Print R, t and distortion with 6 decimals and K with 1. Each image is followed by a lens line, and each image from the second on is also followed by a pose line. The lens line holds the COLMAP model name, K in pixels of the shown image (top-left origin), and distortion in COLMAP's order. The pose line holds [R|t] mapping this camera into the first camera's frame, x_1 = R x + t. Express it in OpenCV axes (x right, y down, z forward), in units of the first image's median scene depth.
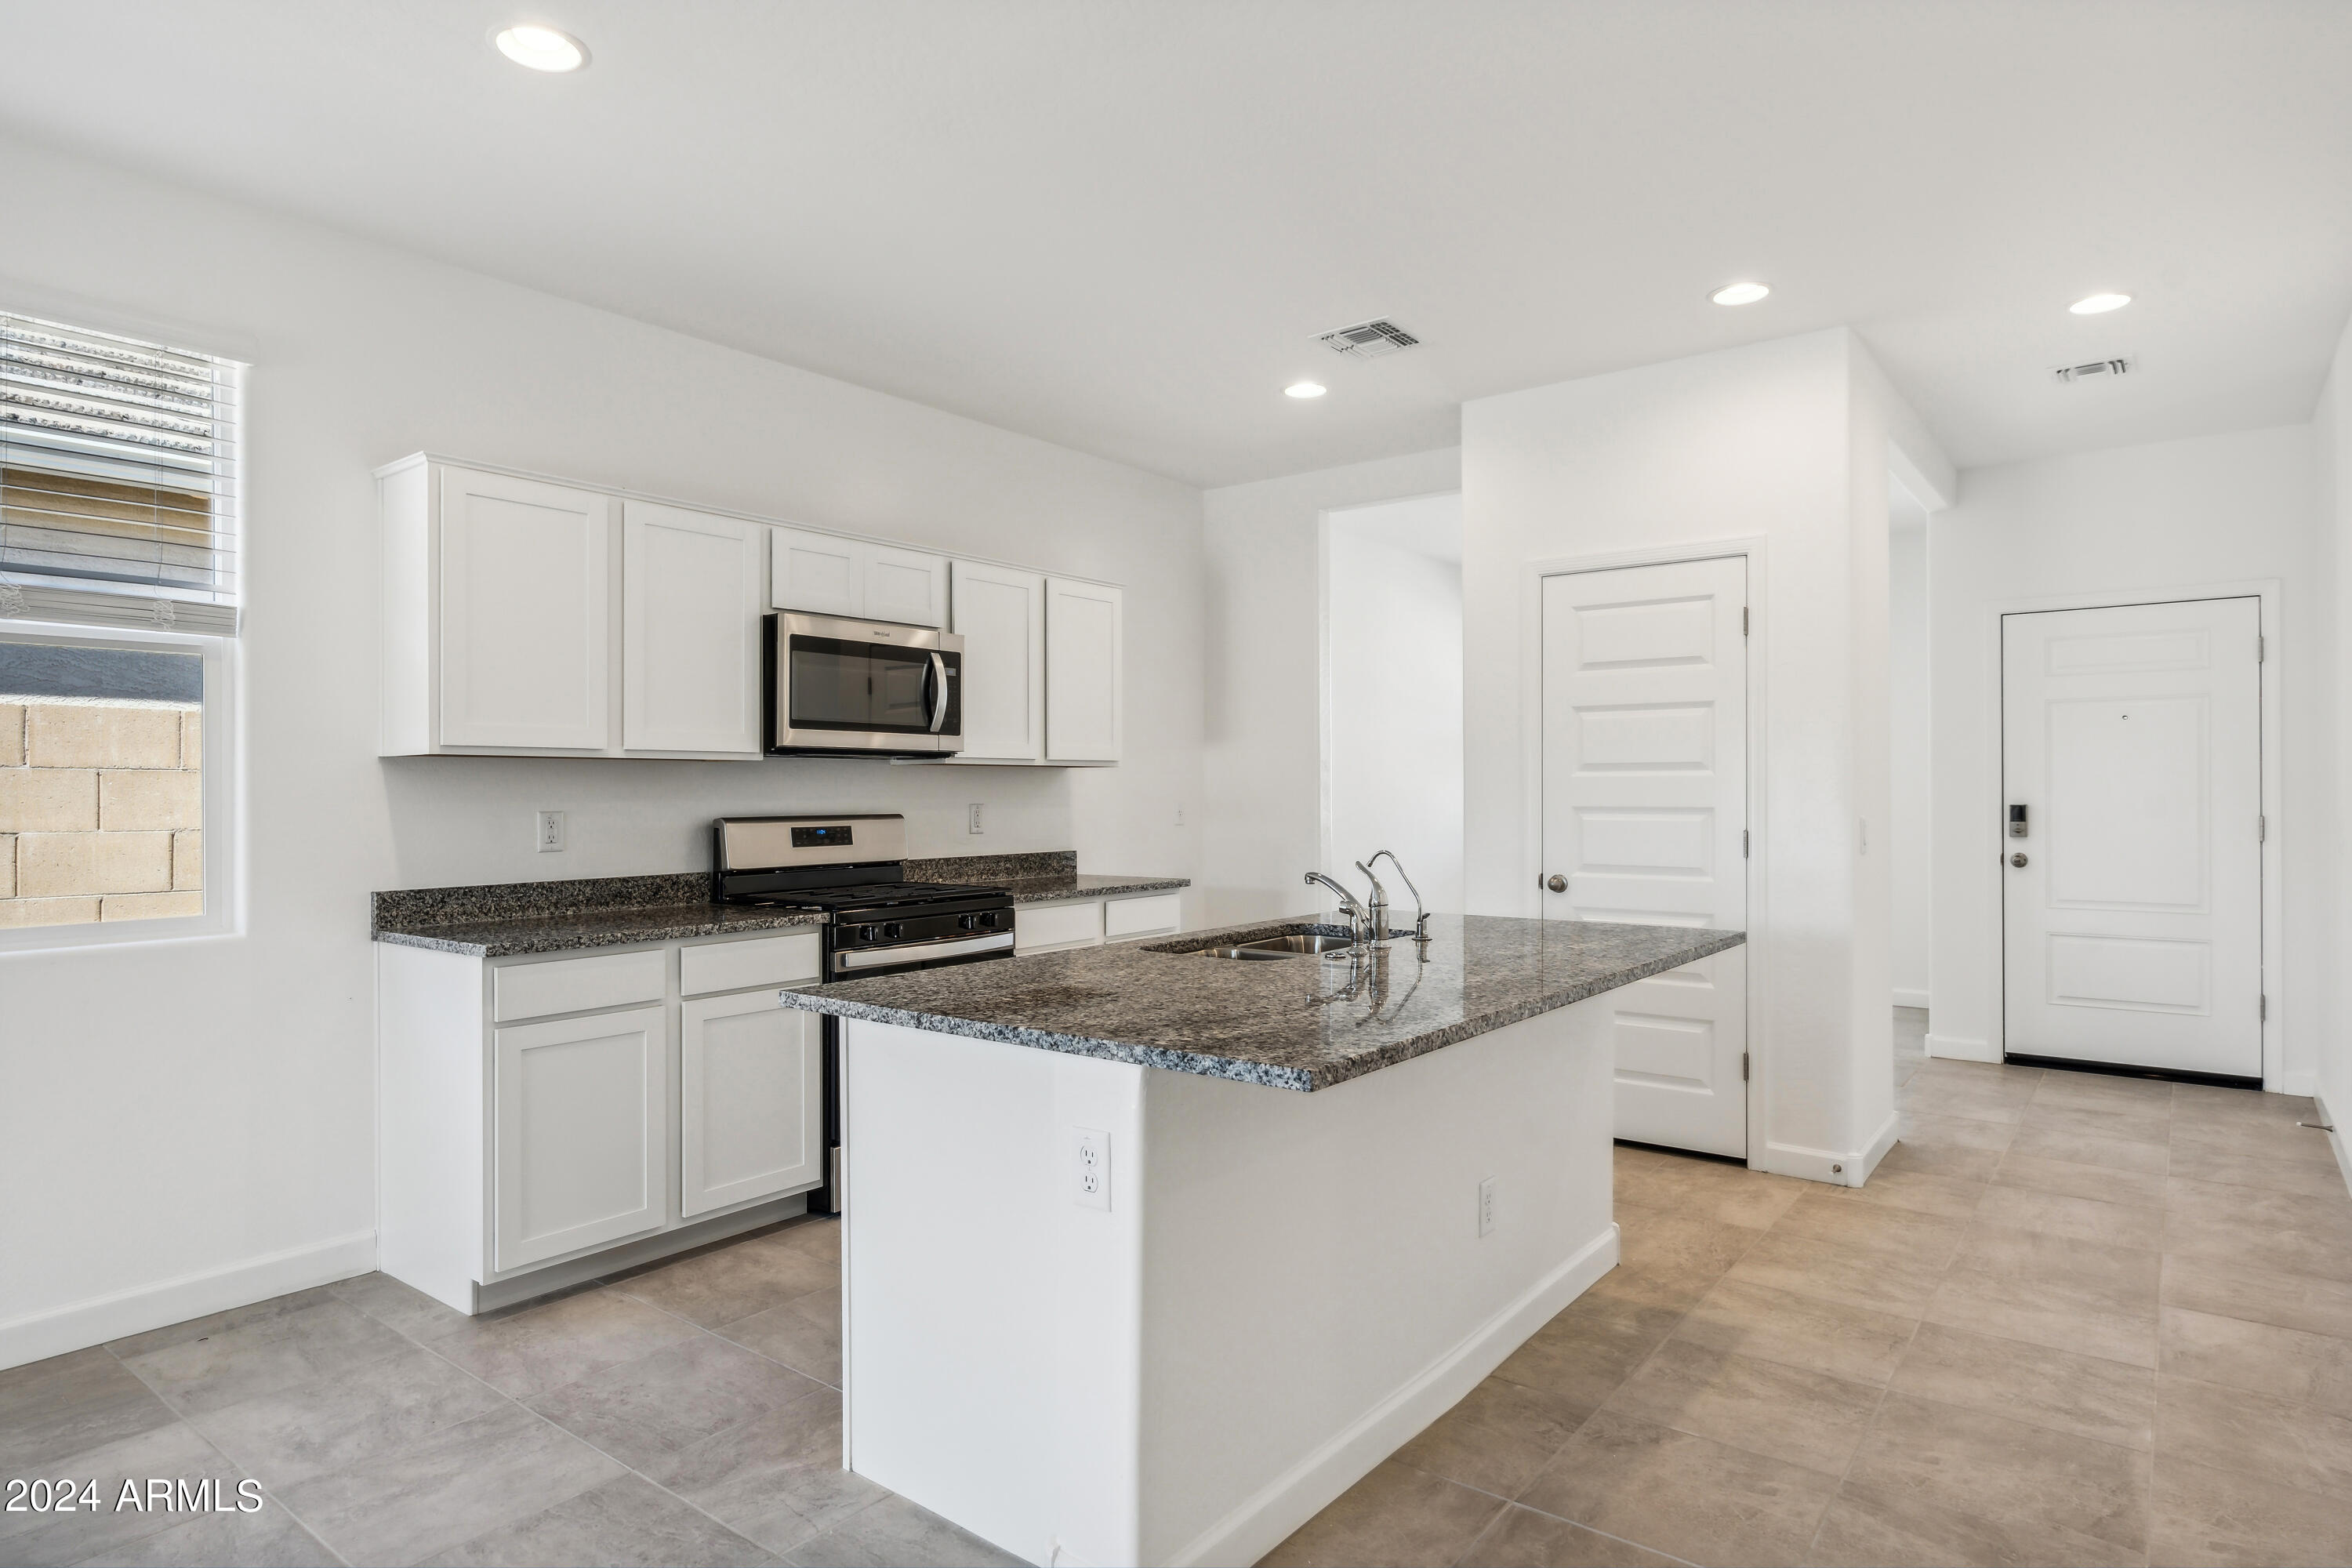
lens RADIAL K [[1296.5, 0, 1176.0], [0, 1296.5, 784.0], [0, 0, 1]] dist [0.001668, 0.000324]
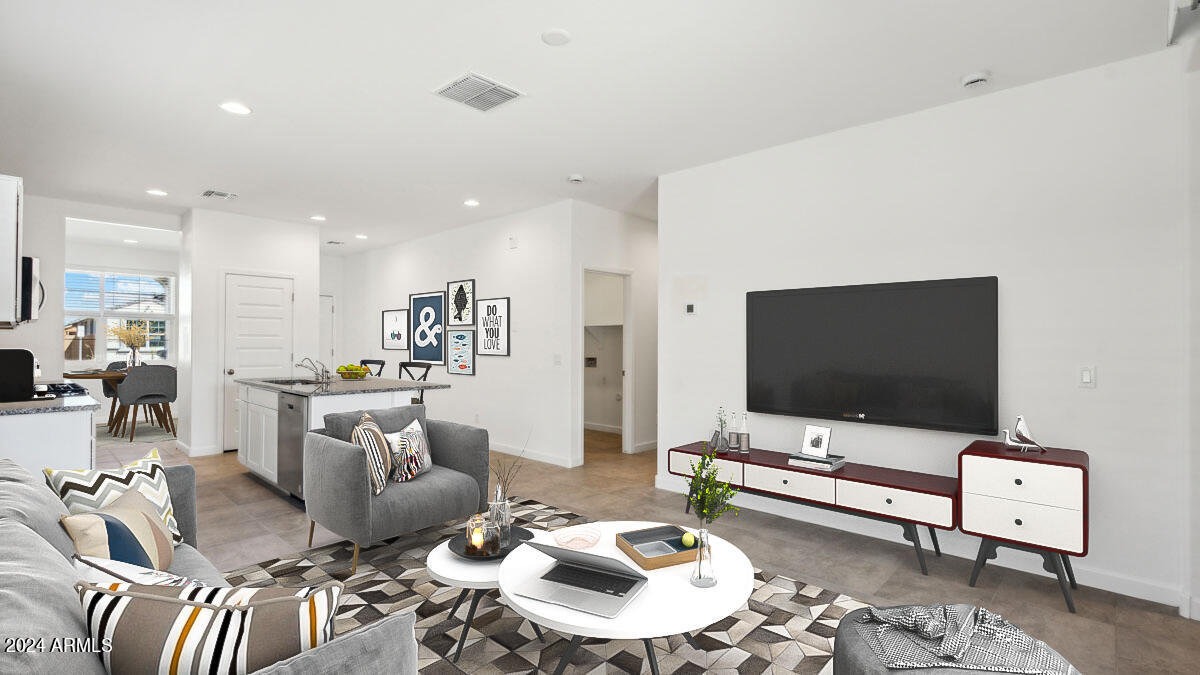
lens RADIAL K [[558.4, 0, 600.0], [0, 558.4, 337.5], [0, 0, 1]] dist [-0.000737, -0.000261]
pose [[0.085100, 0.010086, 0.996321, -1.061018], [-0.008276, 0.999921, -0.009416, -0.001677], [-0.996338, -0.007445, 0.085176, -0.011641]]
